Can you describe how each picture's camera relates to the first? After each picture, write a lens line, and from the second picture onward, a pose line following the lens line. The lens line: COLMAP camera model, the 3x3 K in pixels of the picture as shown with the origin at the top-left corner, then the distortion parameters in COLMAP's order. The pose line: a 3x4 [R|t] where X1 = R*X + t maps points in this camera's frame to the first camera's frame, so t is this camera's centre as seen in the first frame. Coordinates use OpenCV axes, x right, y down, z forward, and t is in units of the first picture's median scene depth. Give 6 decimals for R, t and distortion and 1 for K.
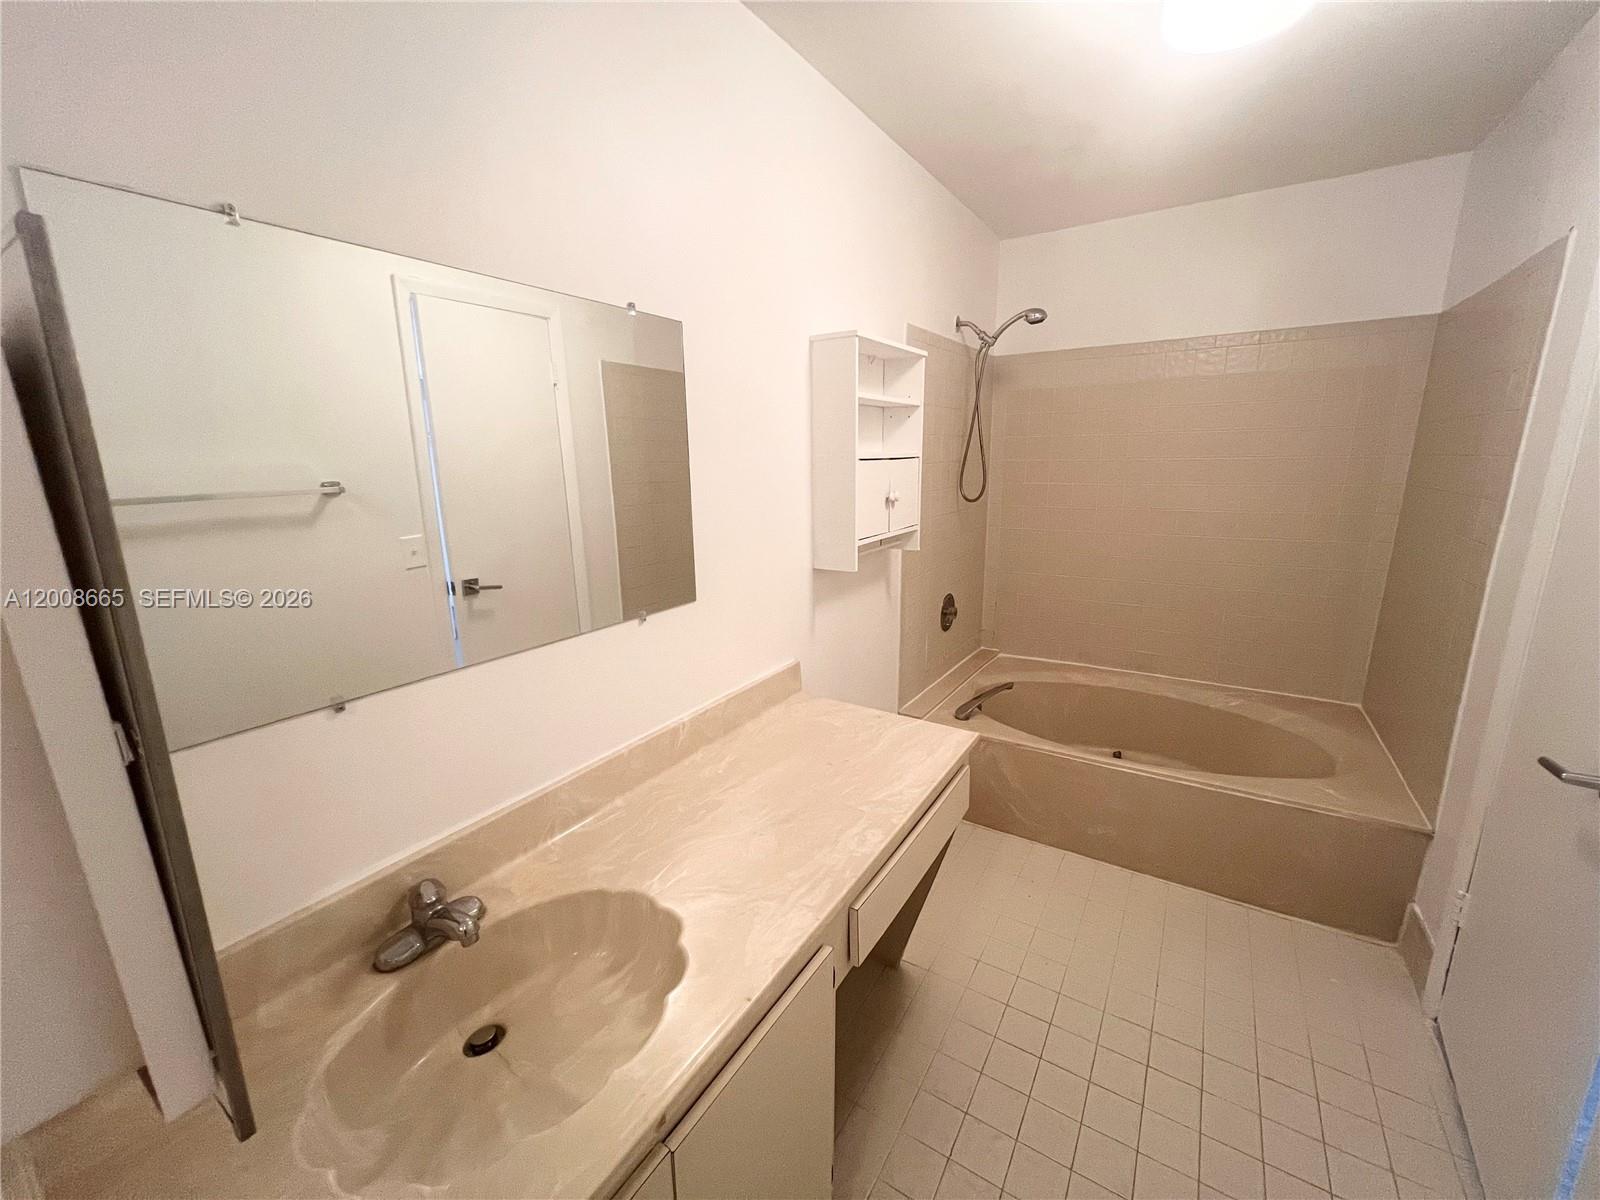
lens RADIAL K [[641.1, 0, 803.4], [0, 641.1, 597.5], [0, 0, 1]] dist [-0.000253, 0.000182]
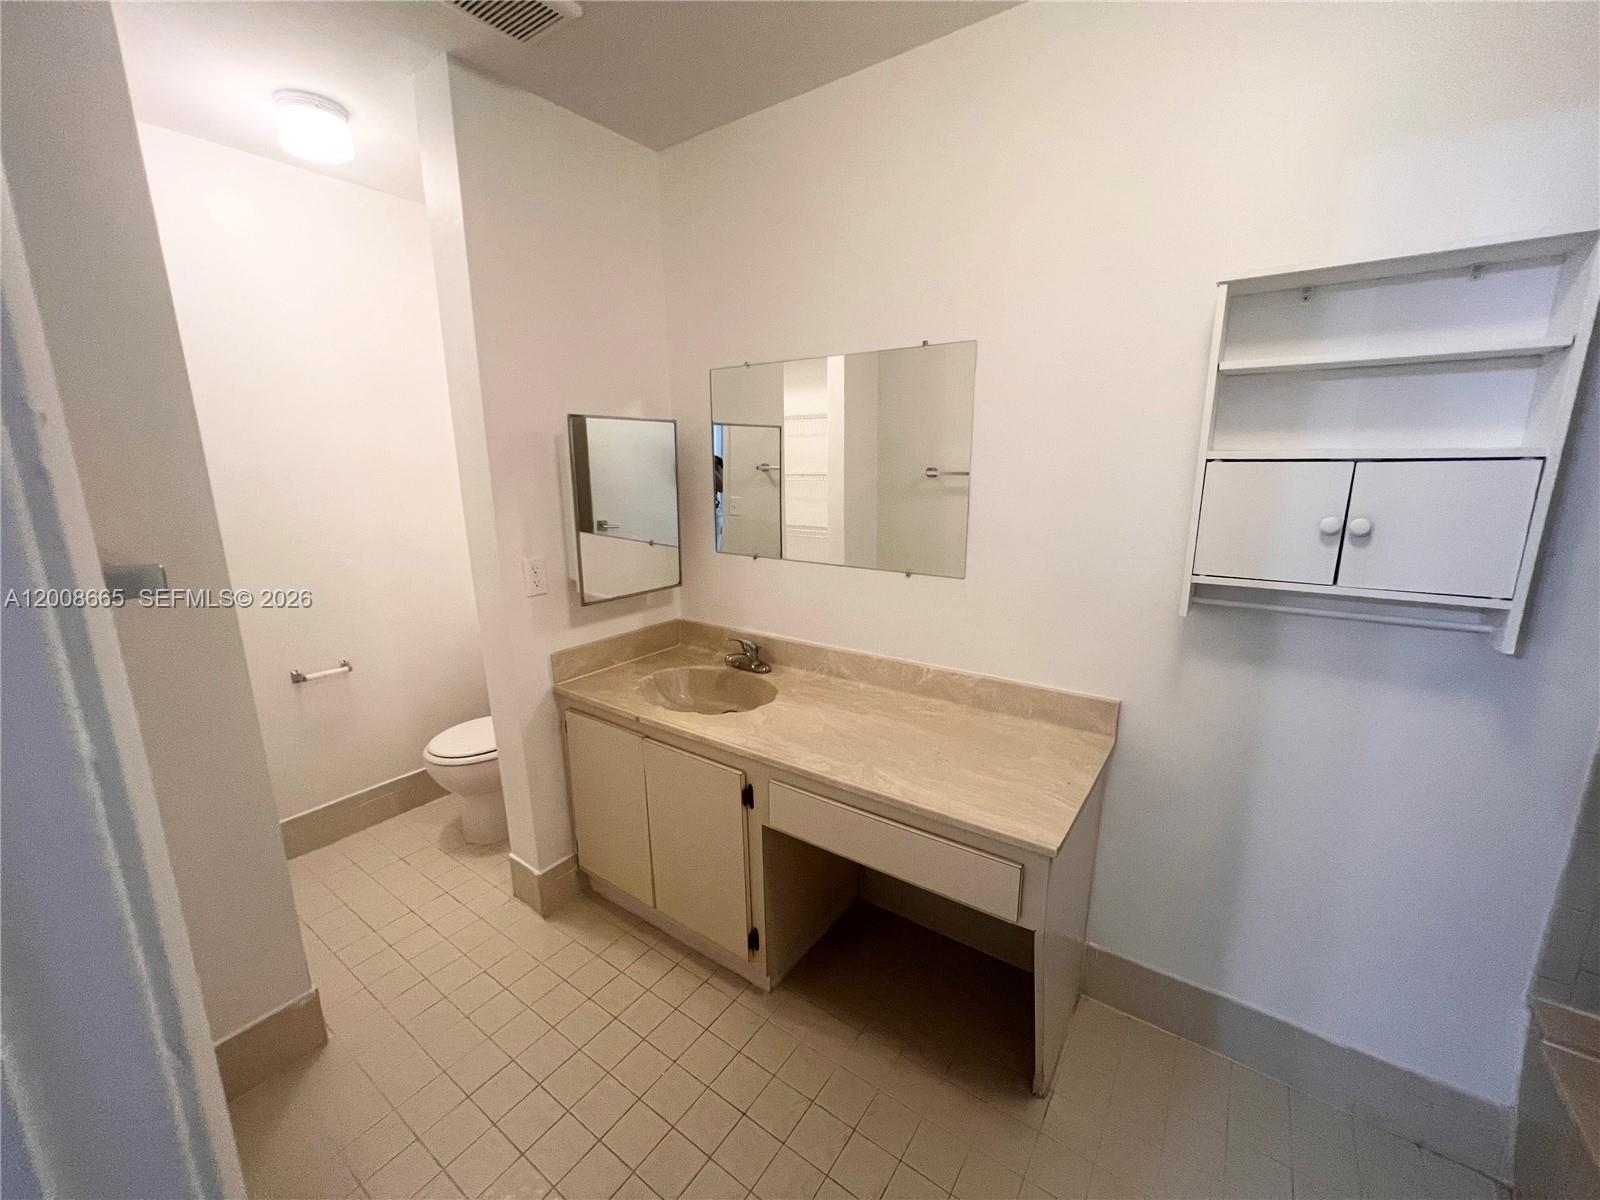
lens RADIAL K [[641.1, 0, 803.4], [0, 641.1, 597.5], [0, 0, 1]] dist [-0.000253, 0.000182]
pose [[-0.055653, 0.228028, -0.972063, 1.128283], [-0.208143, 0.949532, 0.234660, -0.199159], [0.976514, 0.215387, -0.005382, 0.829745]]
